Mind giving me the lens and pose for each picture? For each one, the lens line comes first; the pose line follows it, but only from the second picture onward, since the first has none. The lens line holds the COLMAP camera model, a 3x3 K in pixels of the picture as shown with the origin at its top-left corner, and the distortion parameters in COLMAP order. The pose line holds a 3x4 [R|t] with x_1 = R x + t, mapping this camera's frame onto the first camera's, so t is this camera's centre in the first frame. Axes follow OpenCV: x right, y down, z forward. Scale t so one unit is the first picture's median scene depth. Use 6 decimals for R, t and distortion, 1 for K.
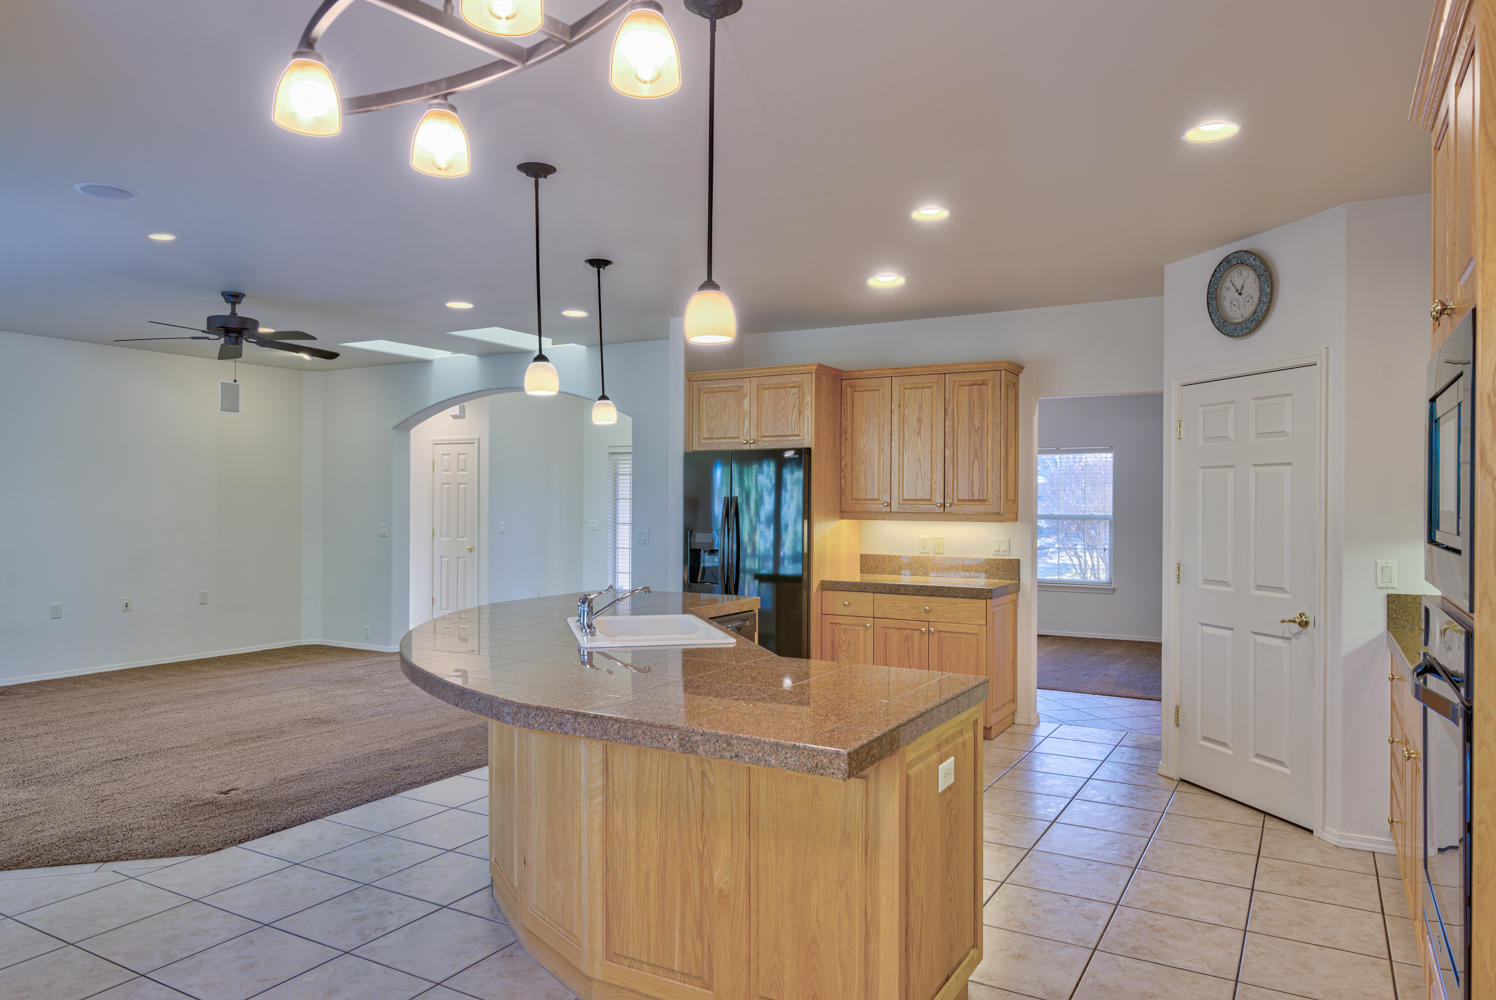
lens RADIAL K [[986.6, 0, 748.0], [0, 986.6, 500.0], [0, 0, 1]] dist [-0.000800, 0.000305]
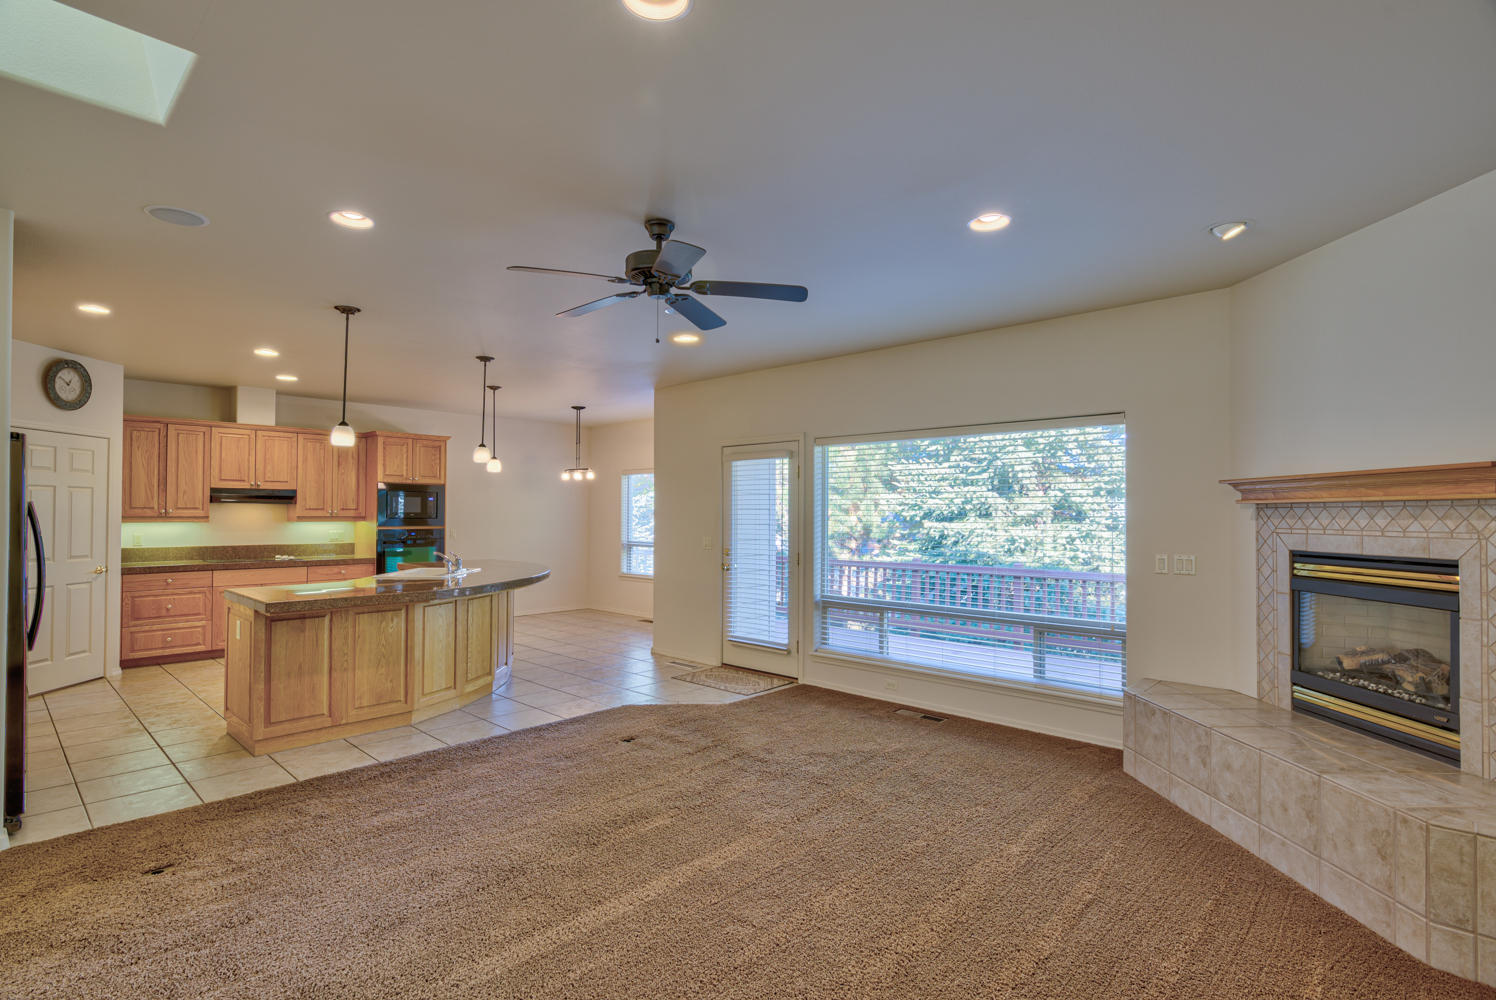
lens RADIAL K [[728.7, 0, 748.0], [0, 728.7, 500.0], [0, 0, 1]] dist [-0.002405, 0.000440]
pose [[-0.974138, -0.004383, 0.225911, -0.704306], [-0.008755, 0.999793, -0.018357, 0.000079], [-0.225784, -0.019860, -0.973975, 1.496083]]
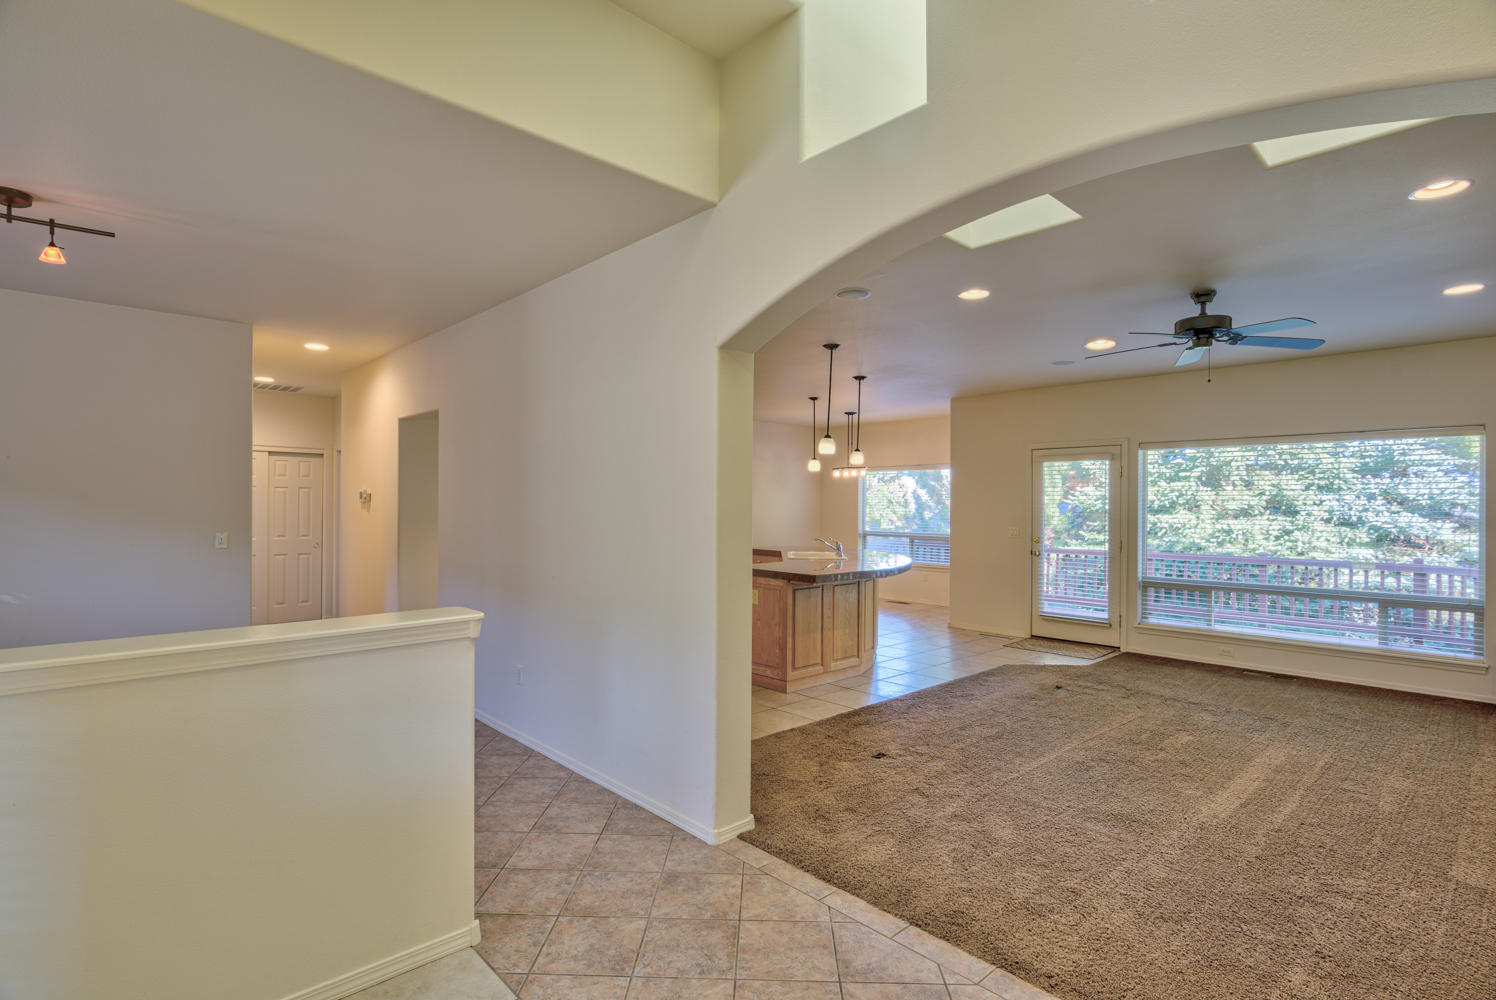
lens RADIAL K [[728.7, 0, 748.0], [0, 728.7, 500.0], [0, 0, 1]] dist [-0.002405, 0.000440]
pose [[-0.957985, -0.008790, 0.286682, -0.301332], [-0.011121, 0.999917, -0.006505, 0.002262], [-0.286601, -0.009419, -0.958004, 1.806306]]
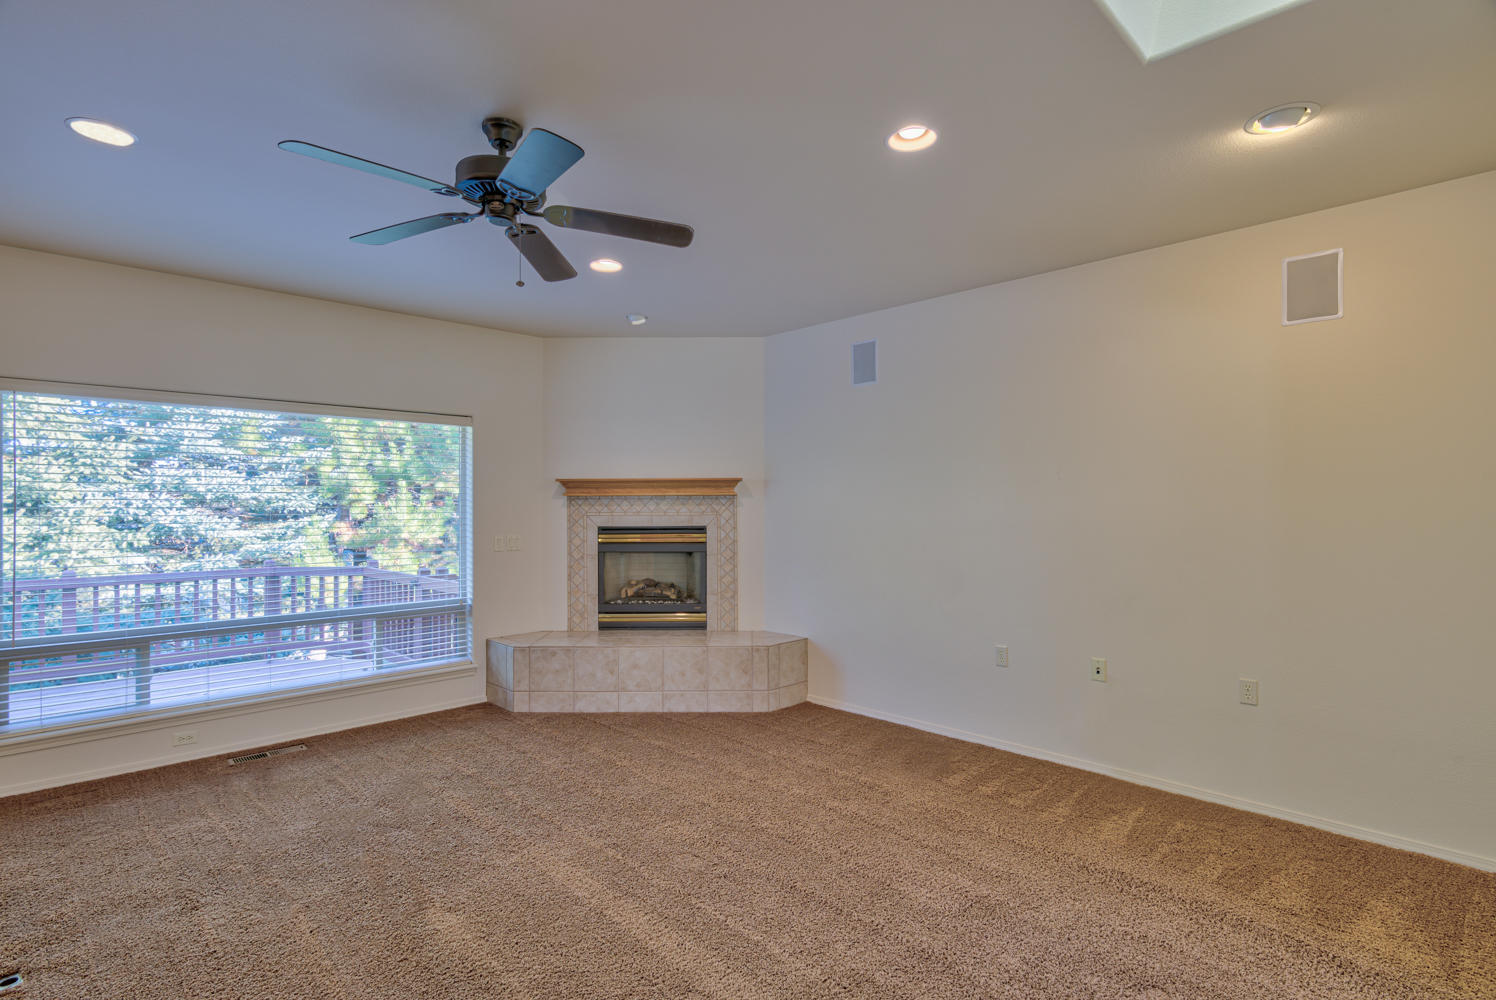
lens RADIAL K [[728.7, 0, 748.0], [0, 728.7, 500.0], [0, 0, 1]] dist [-0.002405, 0.000440]
pose [[-0.265557, -0.011448, -0.964027, -0.168839], [0.001553, 0.999923, -0.012302, 0.004497], [0.964094, -0.004764, -0.265519, 1.238669]]
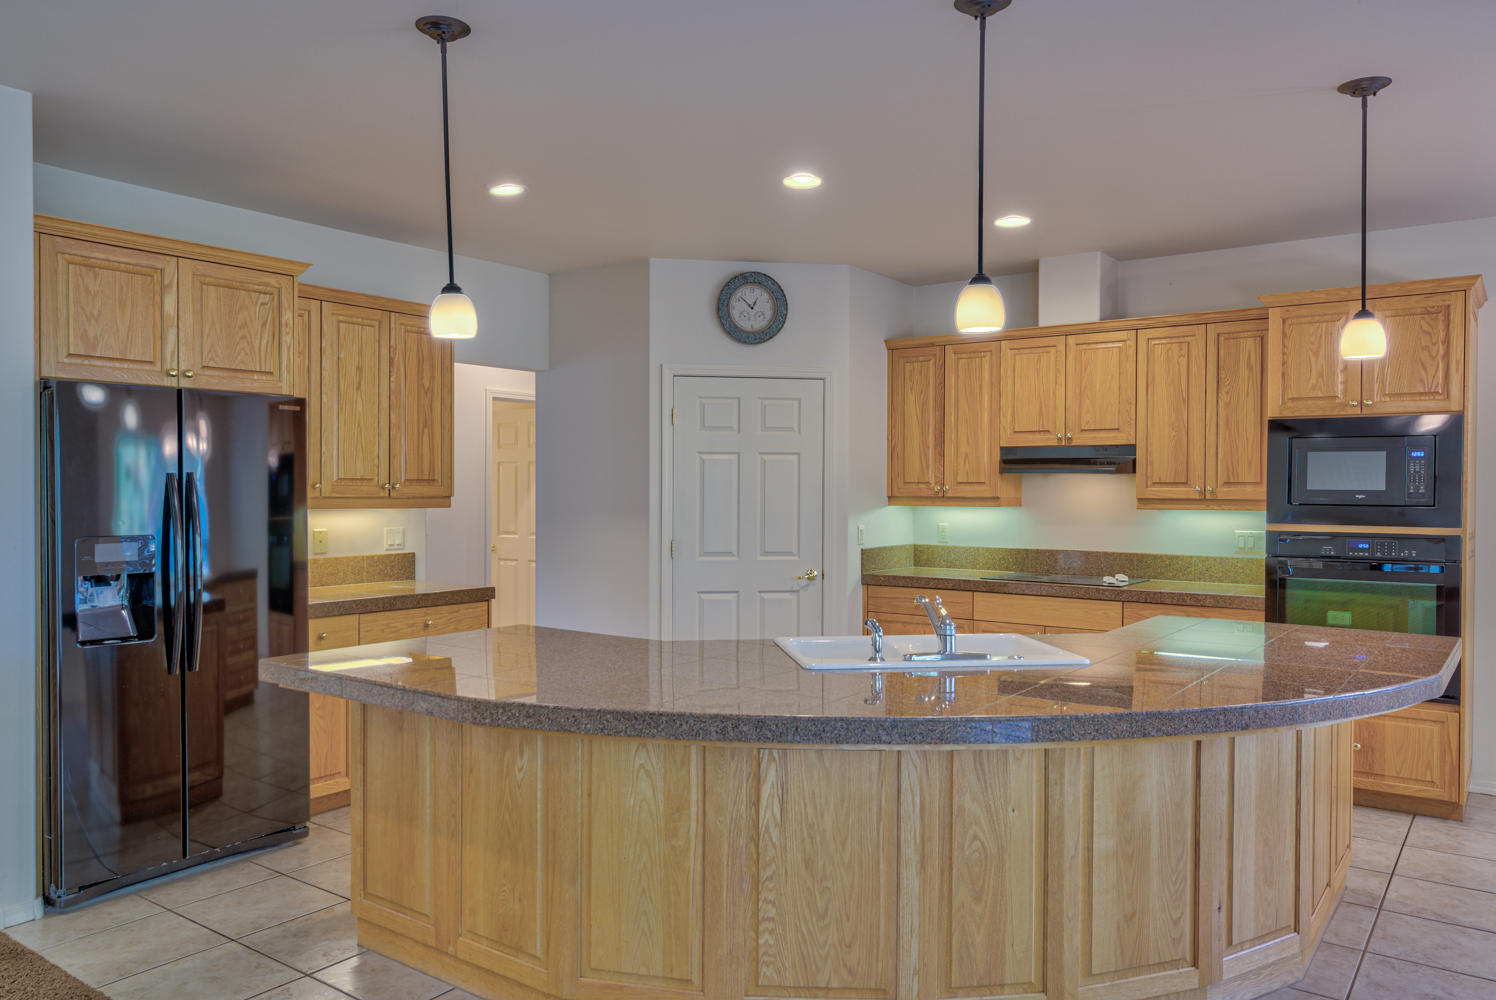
lens RADIAL K [[1080.5, 0, 748.0], [0, 1080.5, 500.0], [0, 0, 1]] dist [0.000974, -0.000582]
pose [[0.102351, -0.015550, 0.994627, -0.612078], [-0.004858, 0.999858, 0.016131, 0.000490], [-0.994737, -0.006483, 0.102260, 0.669154]]
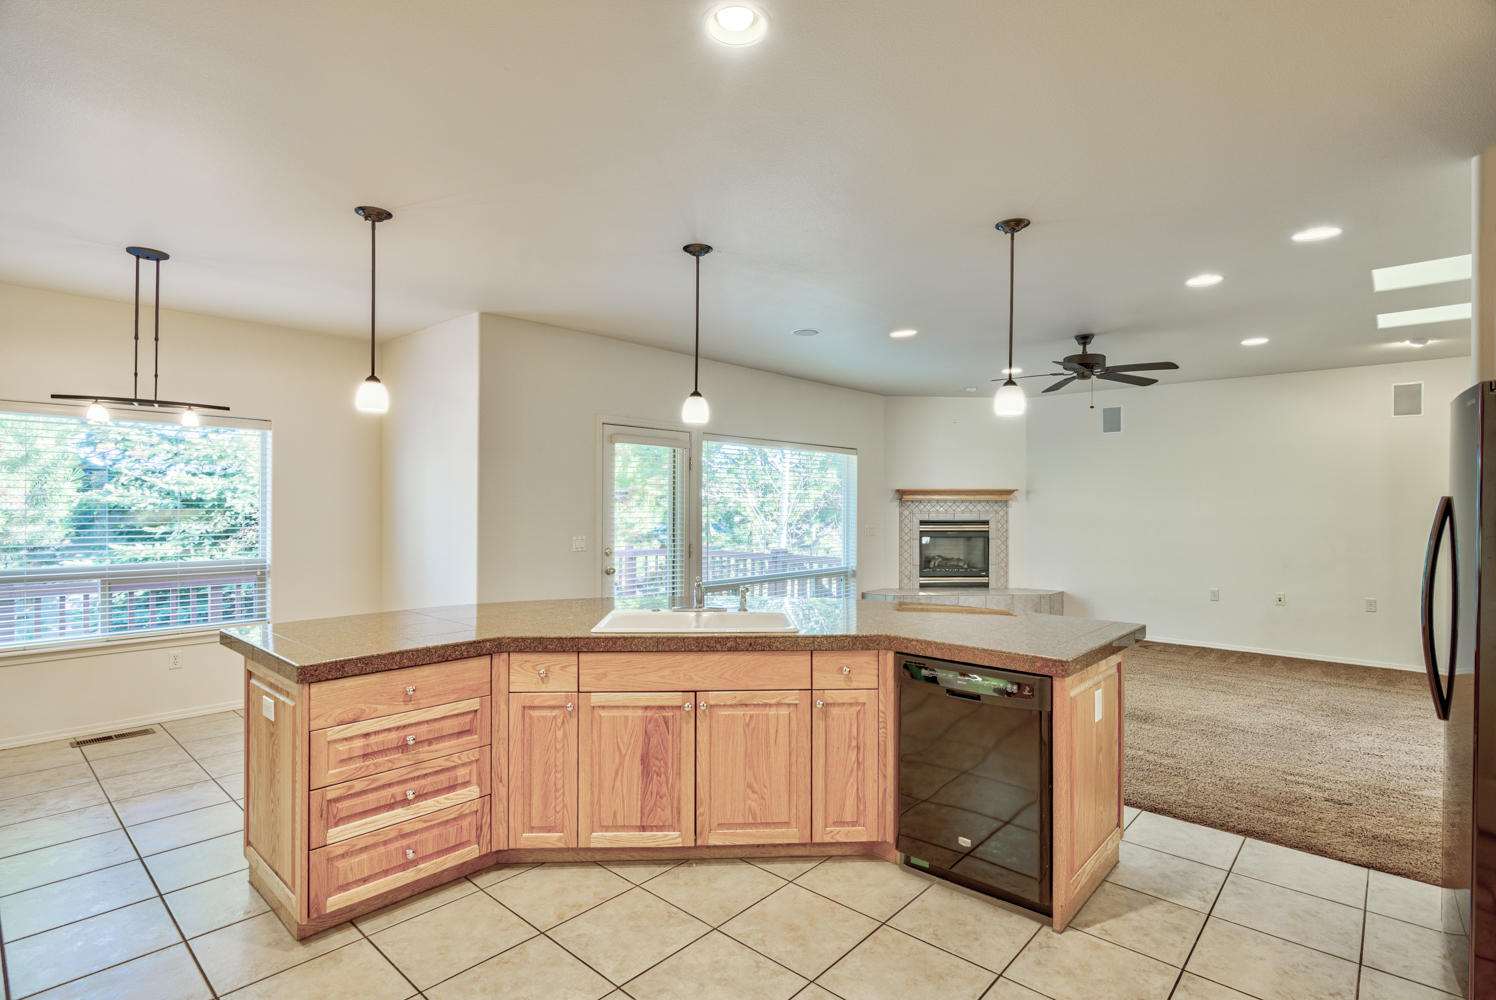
lens RADIAL K [[728.7, 0, 748.0], [0, 728.7, 500.0], [0, 0, 1]] dist [-0.002405, 0.000440]
pose [[-0.208489, -0.010595, -0.977967, 0.437246], [-0.002848, 0.999944, -0.010226, 0.002416], [0.978021, 0.000653, -0.208508, 0.782493]]
